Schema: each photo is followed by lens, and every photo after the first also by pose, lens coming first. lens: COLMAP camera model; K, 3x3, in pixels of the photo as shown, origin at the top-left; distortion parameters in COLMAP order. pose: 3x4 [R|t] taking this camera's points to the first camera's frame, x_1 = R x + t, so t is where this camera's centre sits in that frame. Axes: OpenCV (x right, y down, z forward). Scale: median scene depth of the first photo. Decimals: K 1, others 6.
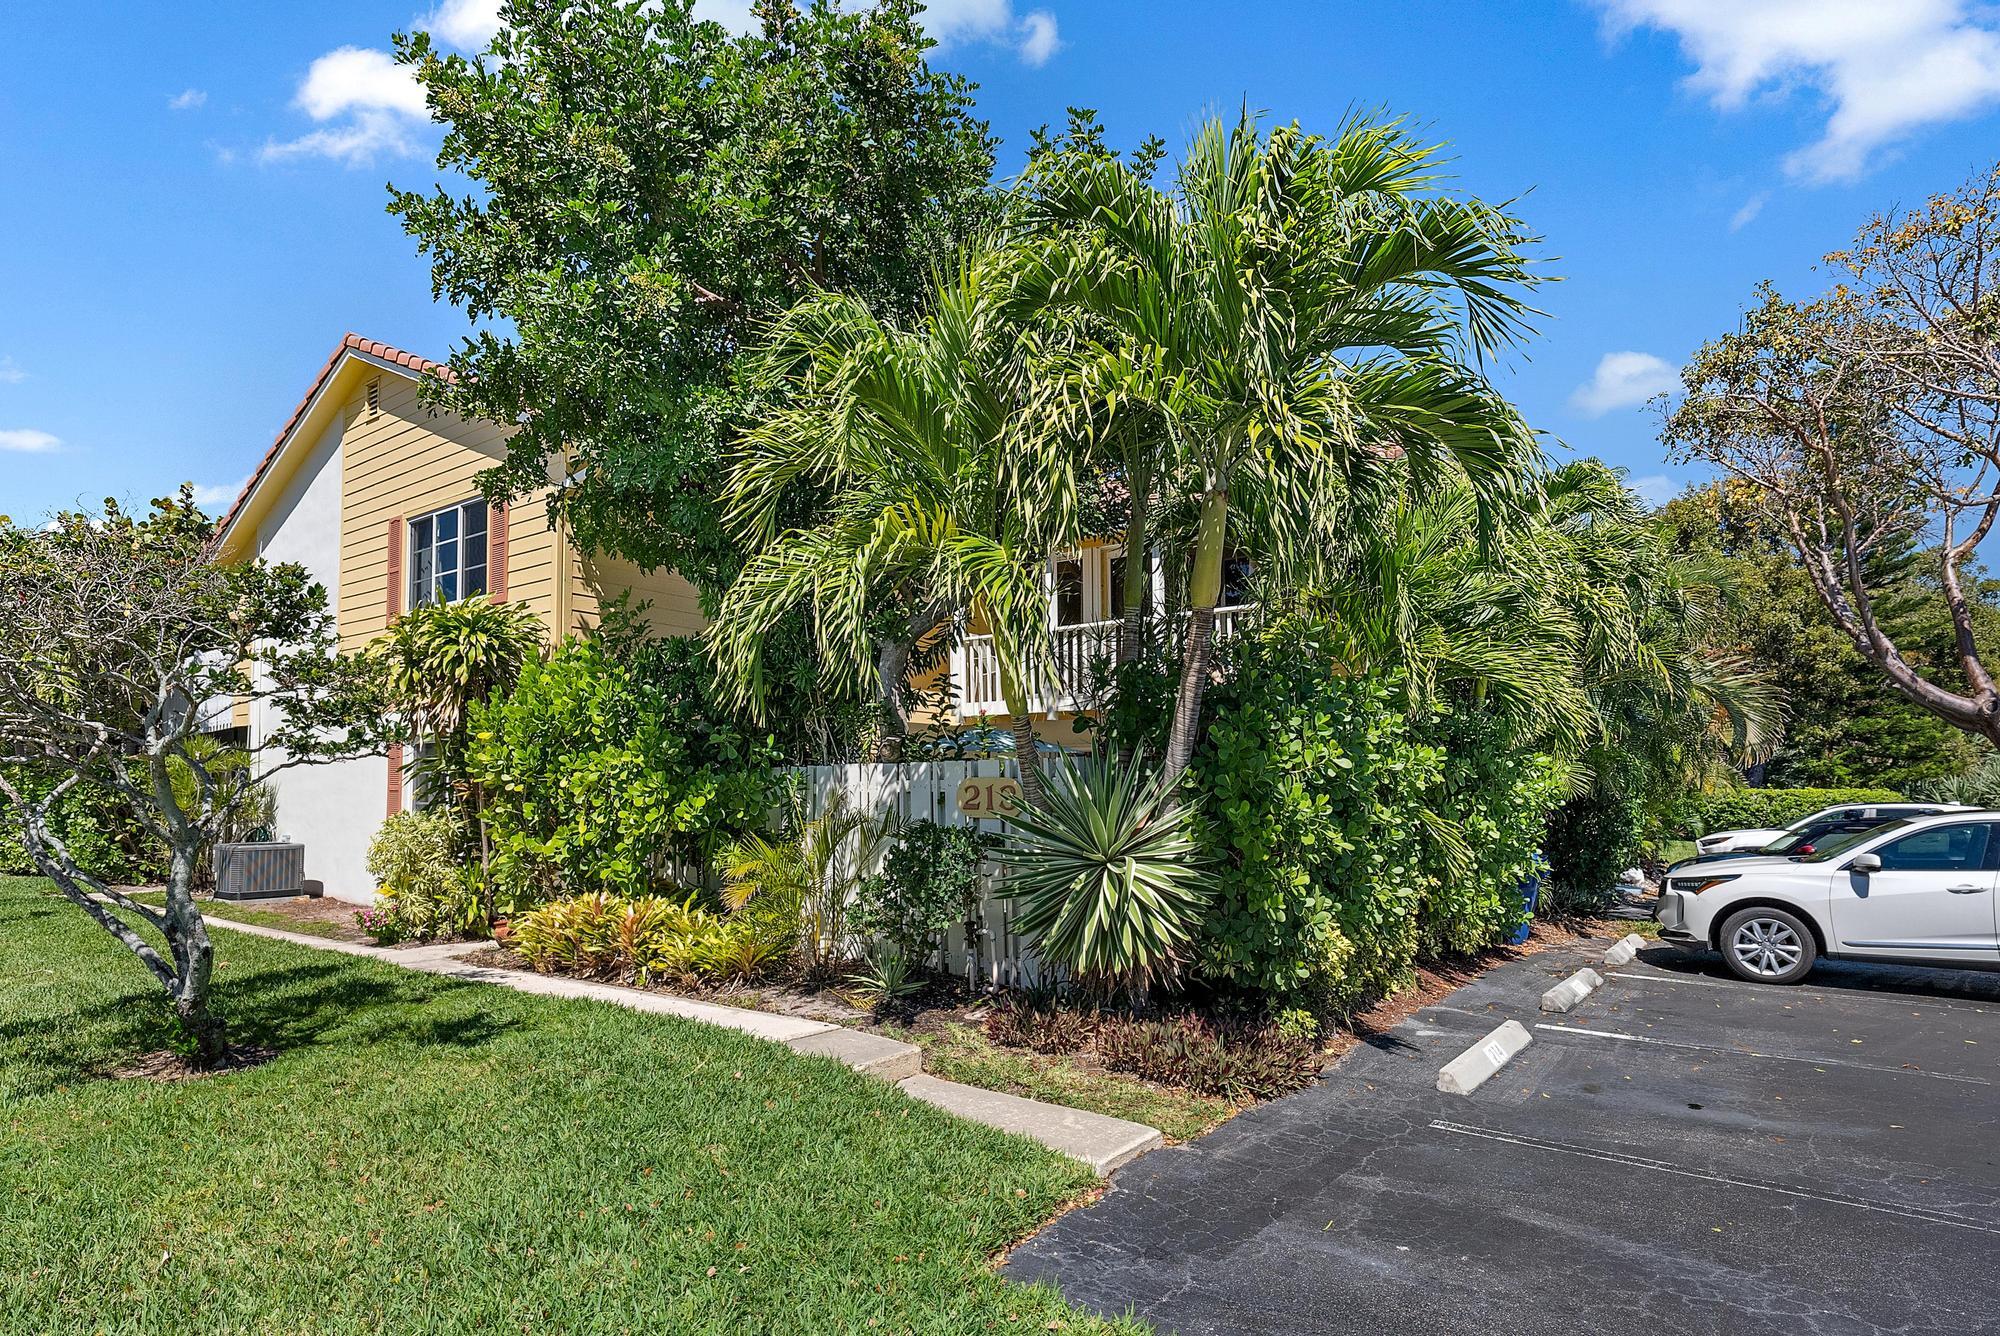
lens RADIAL K [[1091.5, 0, 997.2], [0, 1091.5, 763.4], [0, 0, 1]] dist [0.000006, -0.000408]
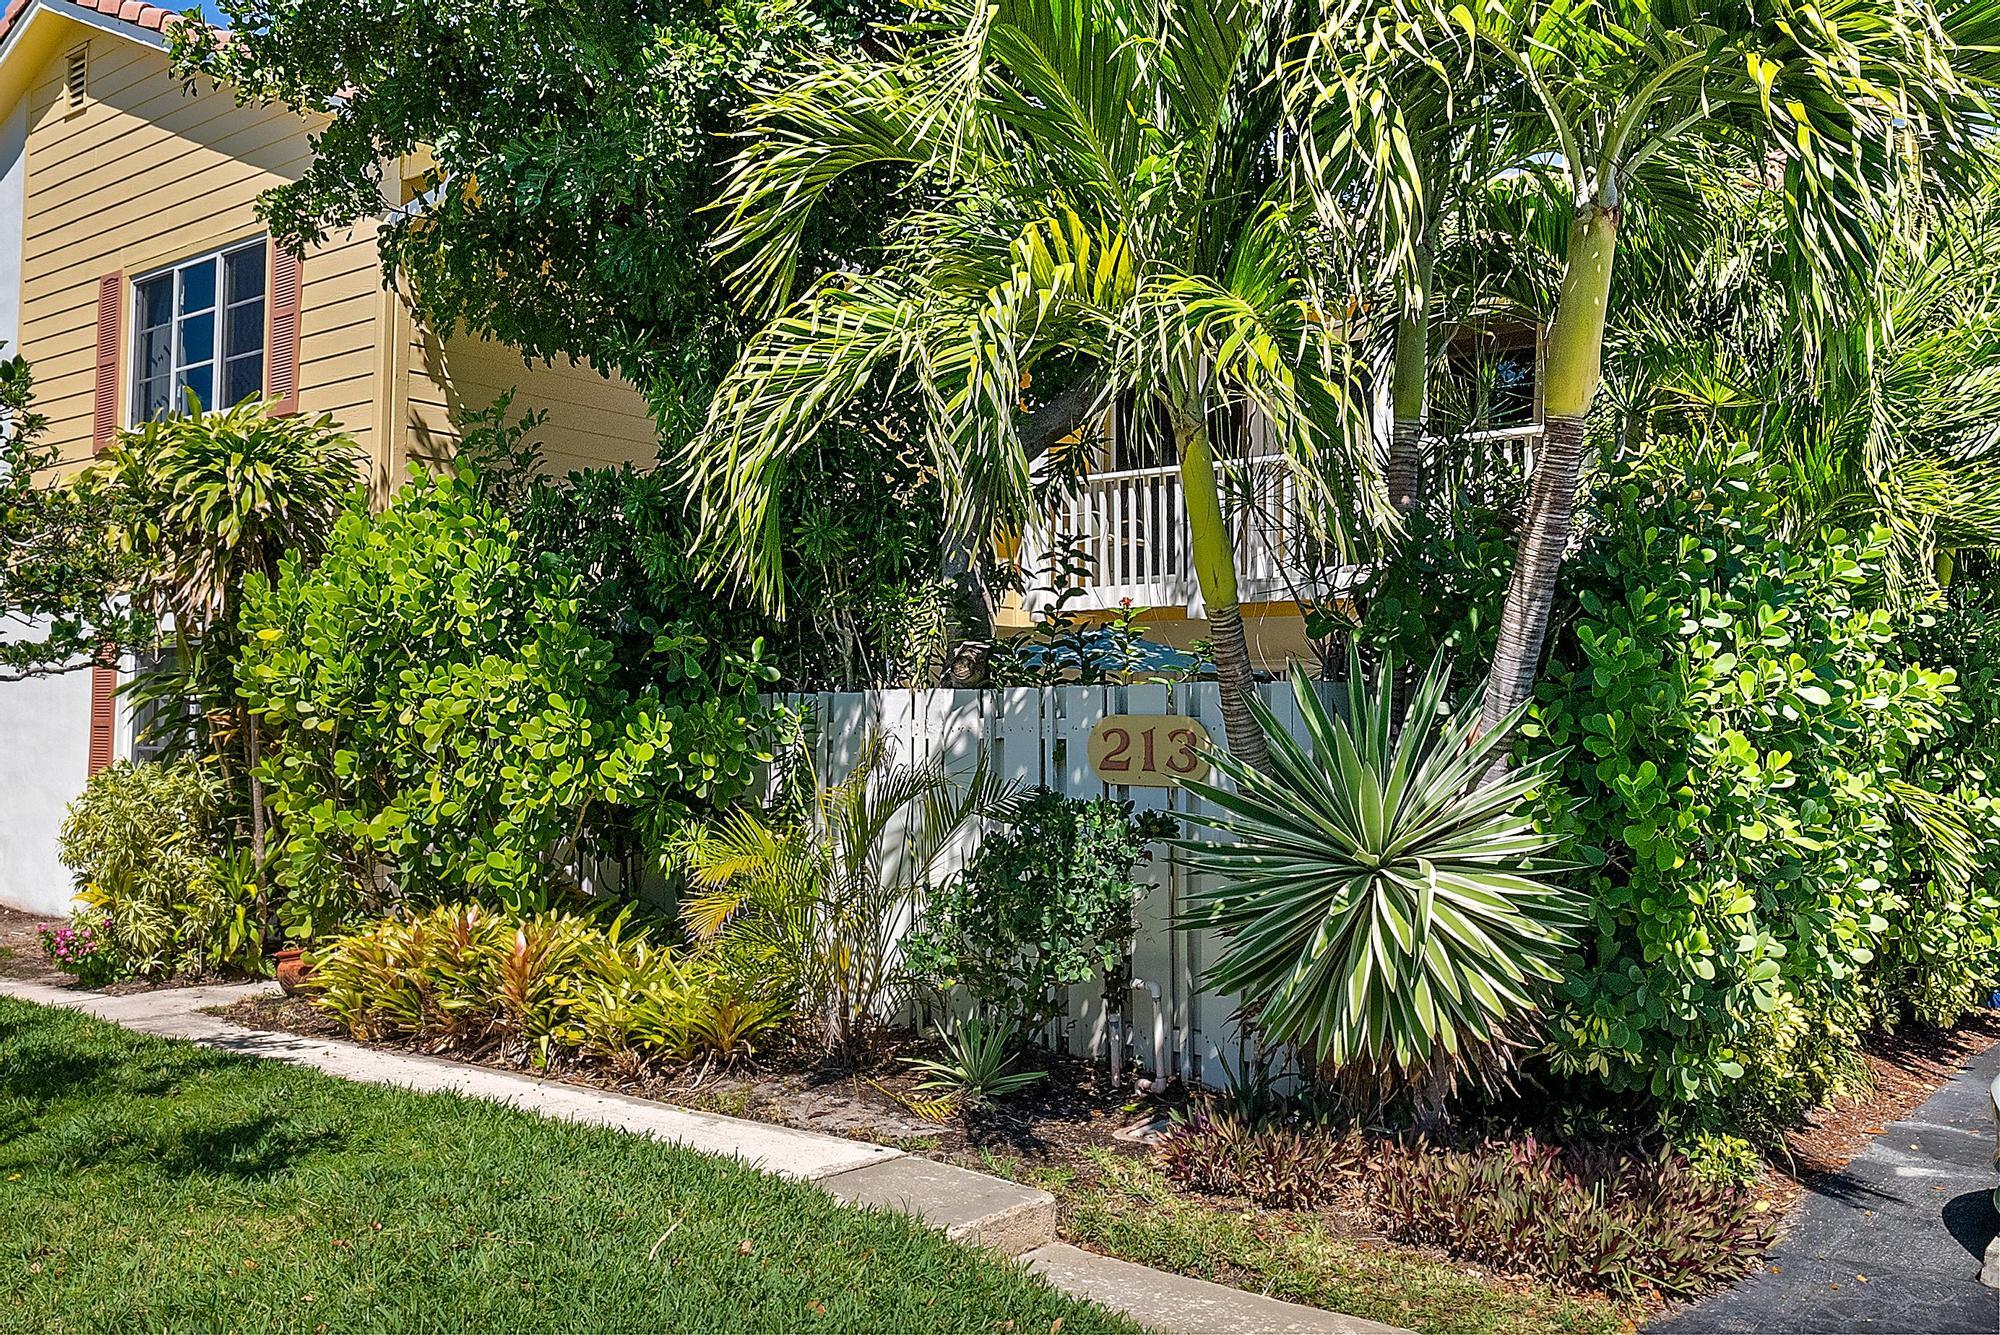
lens RADIAL K [[1749.7, 0, 1000.0], [0, 1749.7, 667.5], [0, 0, 1]] dist [-0.003817, 0.009465]
pose [[0.999770, 0.008919, -0.019499, -0.064718], [-0.009171, 0.999875, -0.012846, 0.000499], [0.019381, 0.013022, 0.999727, 0.074358]]
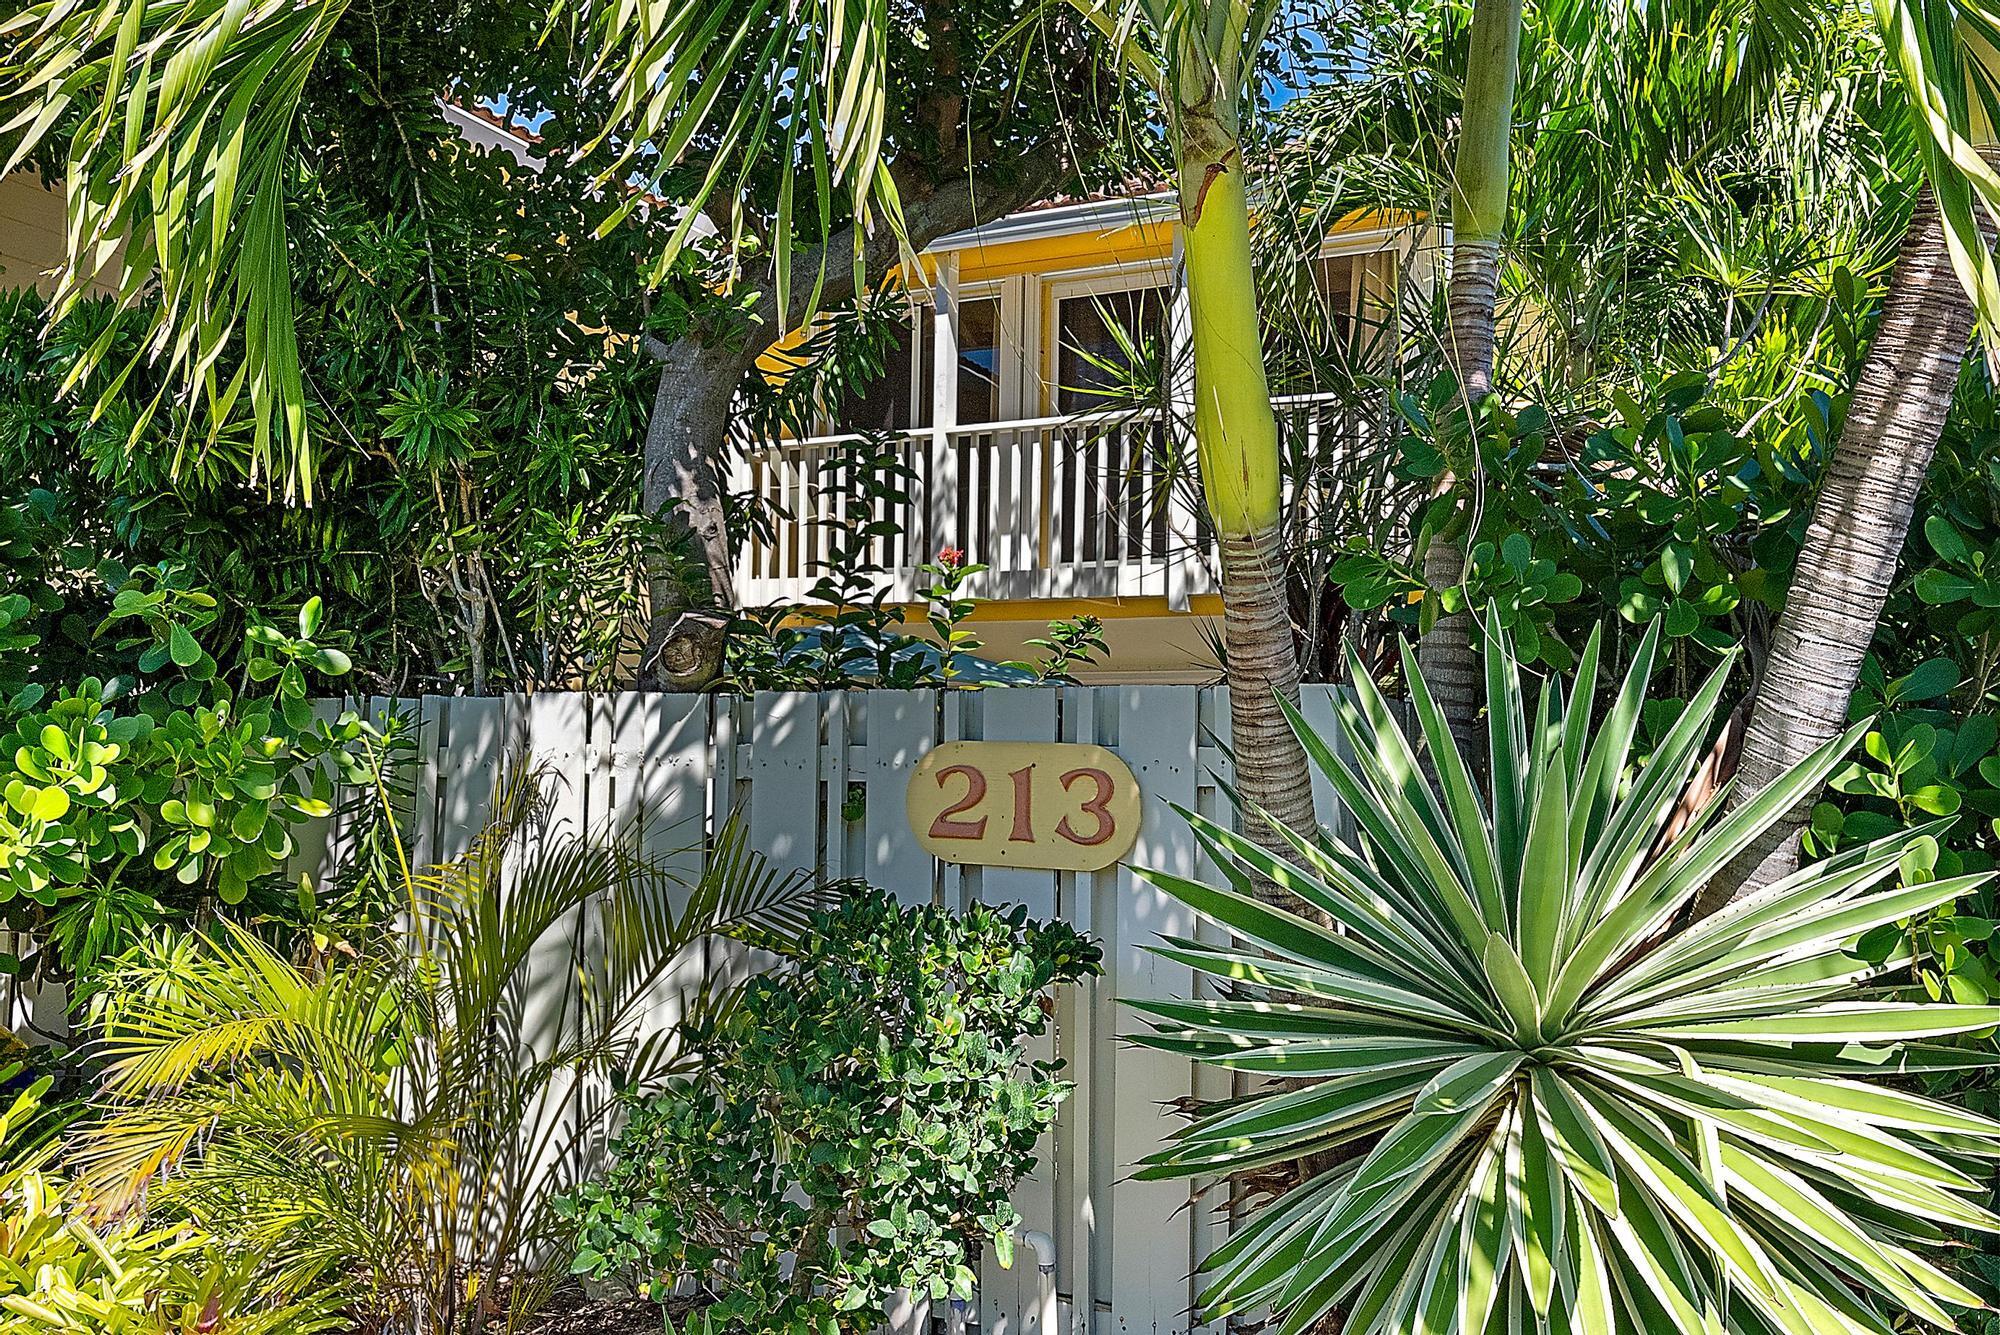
lens RADIAL K [[1612.6, 0, 1000.0], [0, 1612.6, 667.5], [0, 0, 1]] dist [0.004617, 0.000054]
pose [[0.980604, 0.030108, 0.193674, -0.103043], [-0.024491, 0.999209, -0.031331, 0.005608], [-0.194464, 0.025980, 0.980566, 0.507894]]
